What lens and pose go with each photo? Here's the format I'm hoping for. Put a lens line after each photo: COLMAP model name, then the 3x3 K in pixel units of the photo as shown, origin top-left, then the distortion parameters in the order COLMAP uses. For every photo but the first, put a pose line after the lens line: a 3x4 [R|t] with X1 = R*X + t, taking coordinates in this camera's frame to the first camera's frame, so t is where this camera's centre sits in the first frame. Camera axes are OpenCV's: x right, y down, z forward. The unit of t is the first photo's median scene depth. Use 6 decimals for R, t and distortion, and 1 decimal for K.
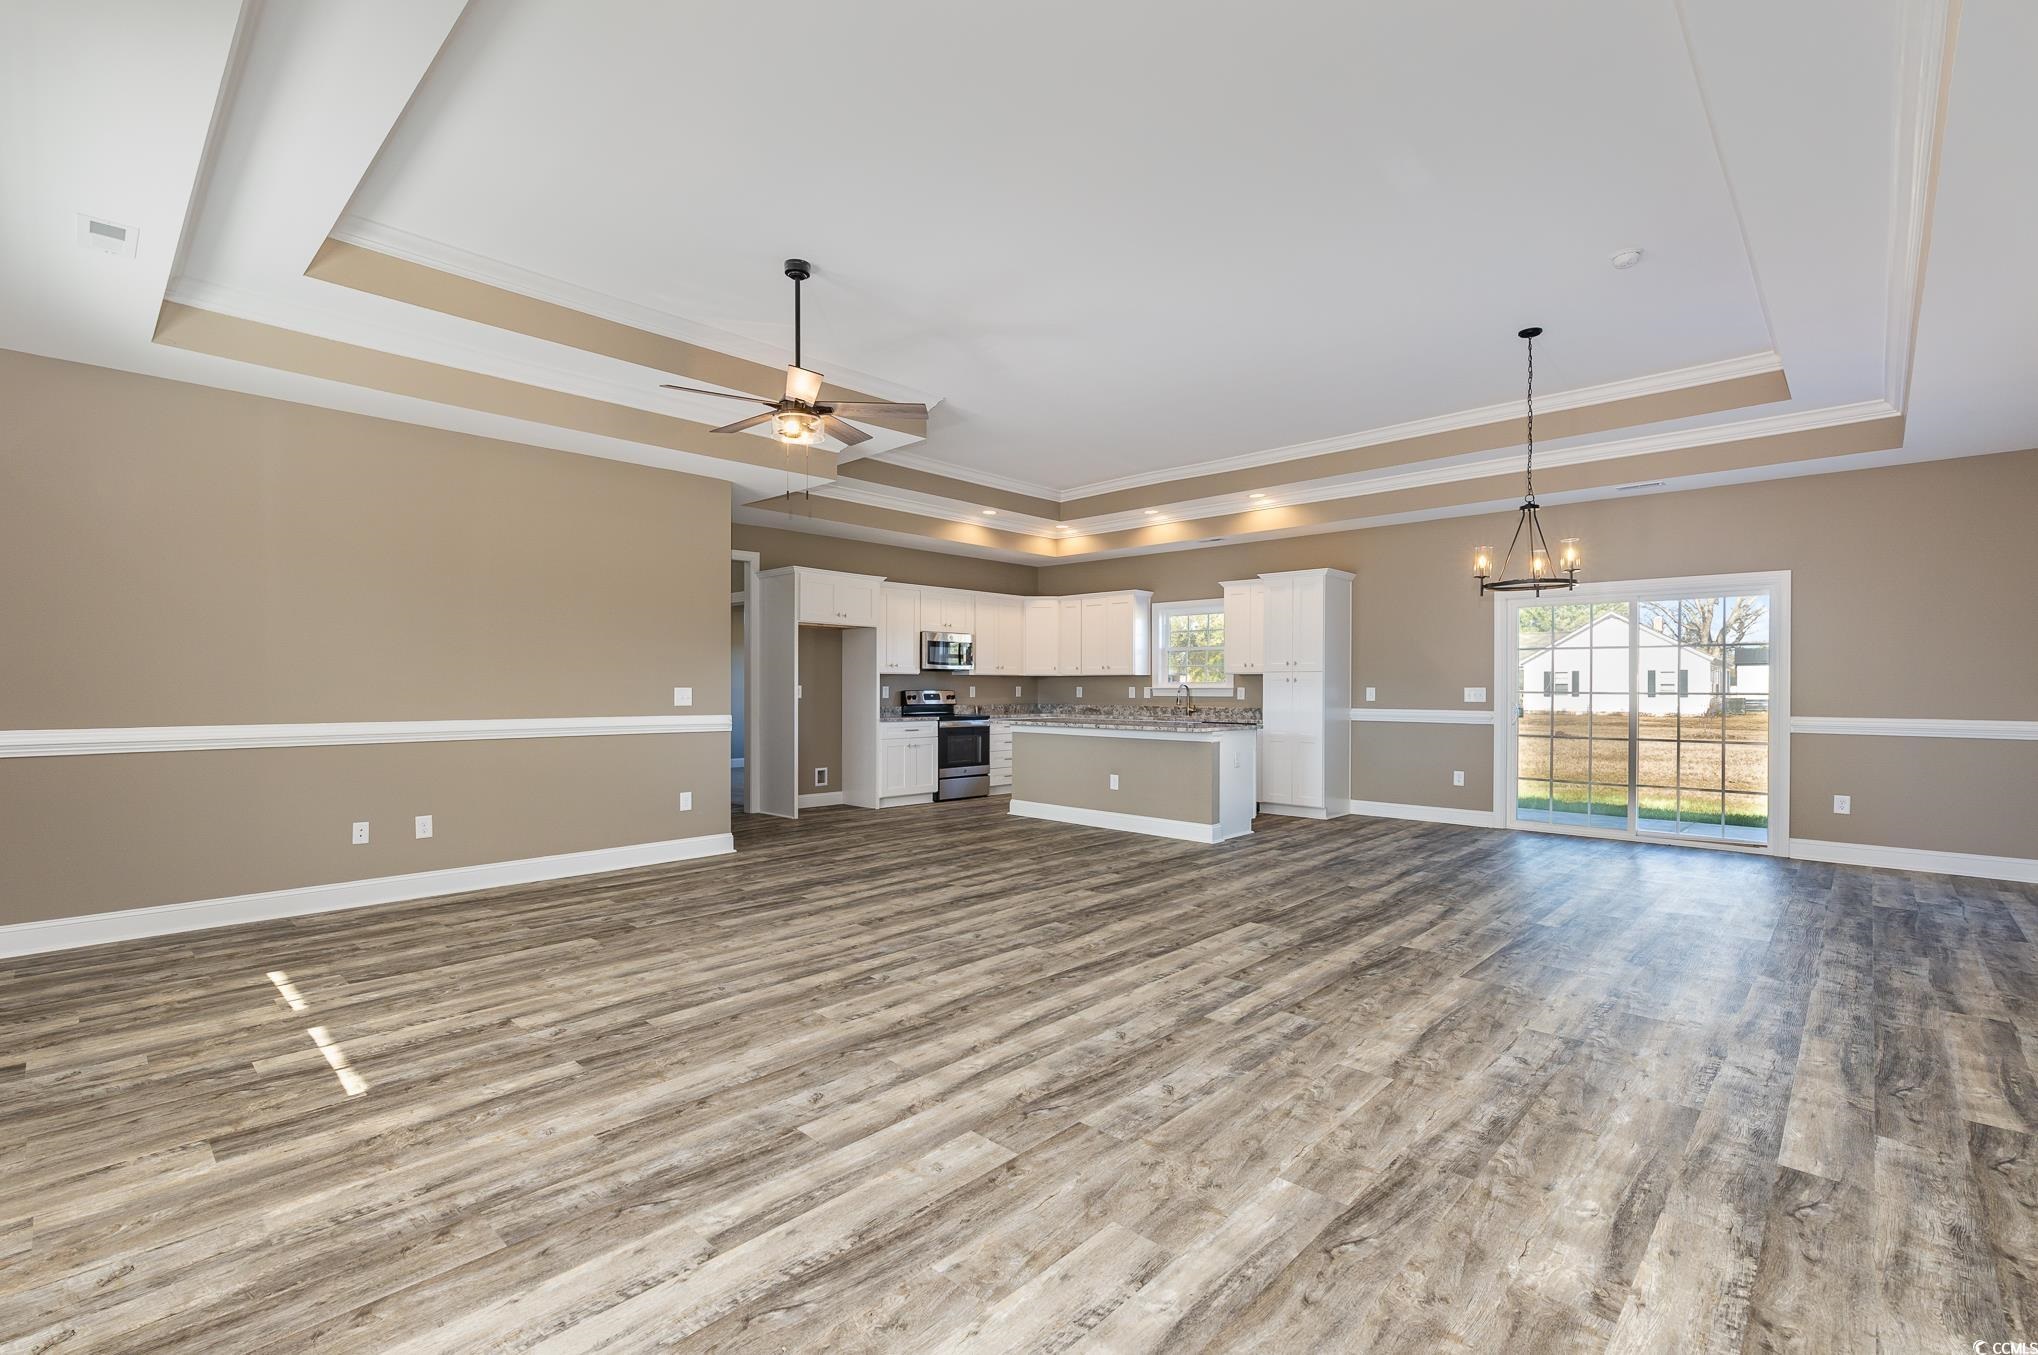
lens RADIAL K [[896.9, 0, 1005.3], [0, 896.9, 662.4], [0, 0, 1]] dist [0.004578, -0.000927]
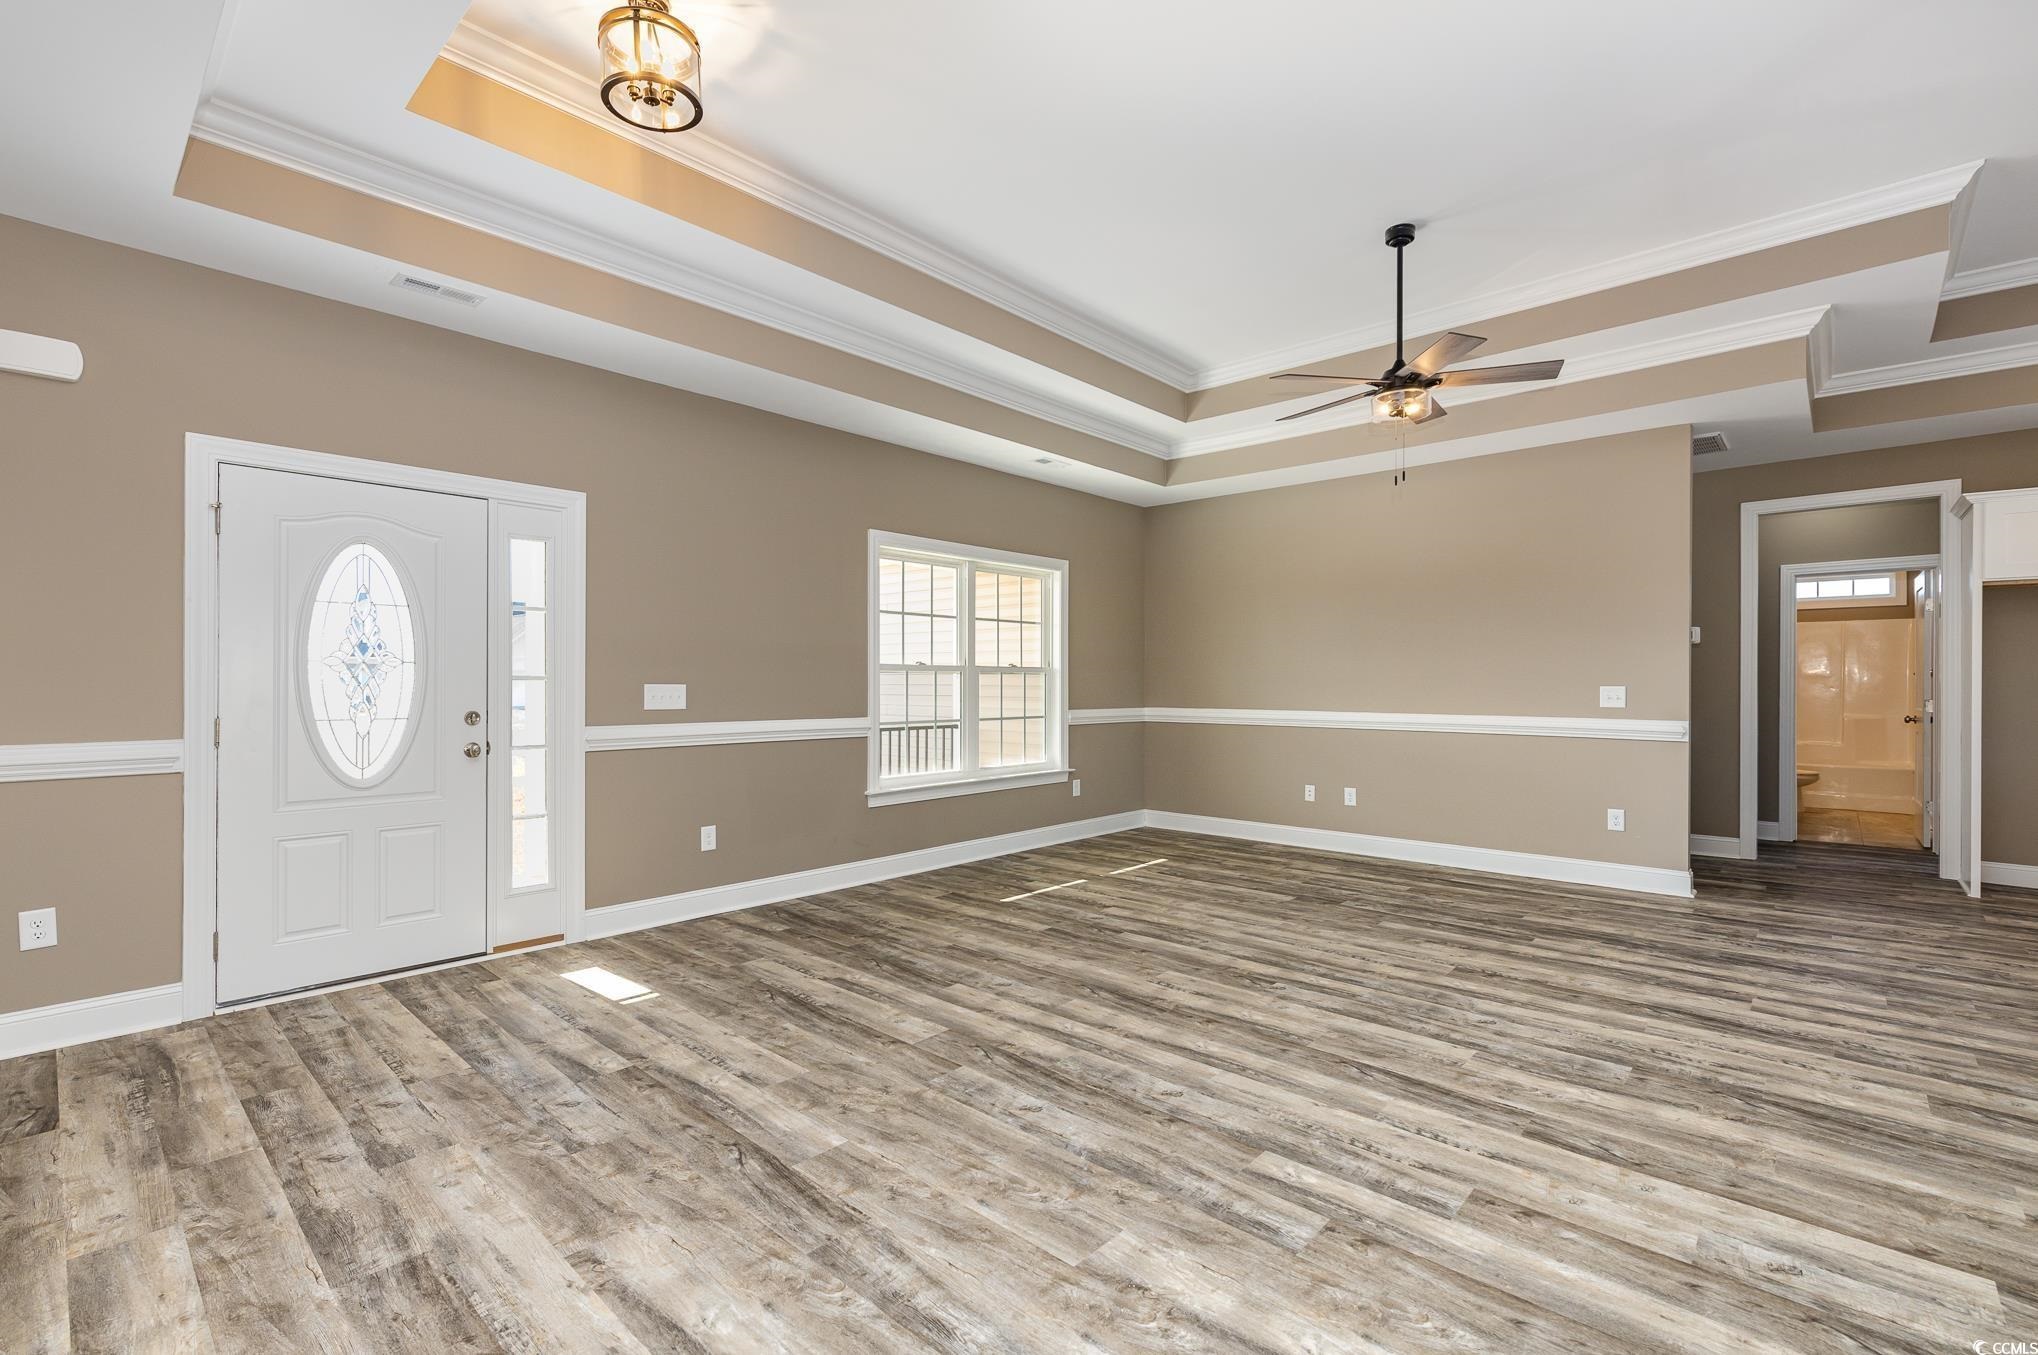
lens RADIAL K [[896.9, 0, 1010.8], [0, 896.9, 692.6], [0, 0, 1]] dist [0.004578, -0.000927]
pose [[0.019704, 0.007983, -0.999774, 0.783831], [0.026600, 0.999610, 0.008506, 0.019845], [0.999452, -0.026762, 0.019484, 0.677433]]
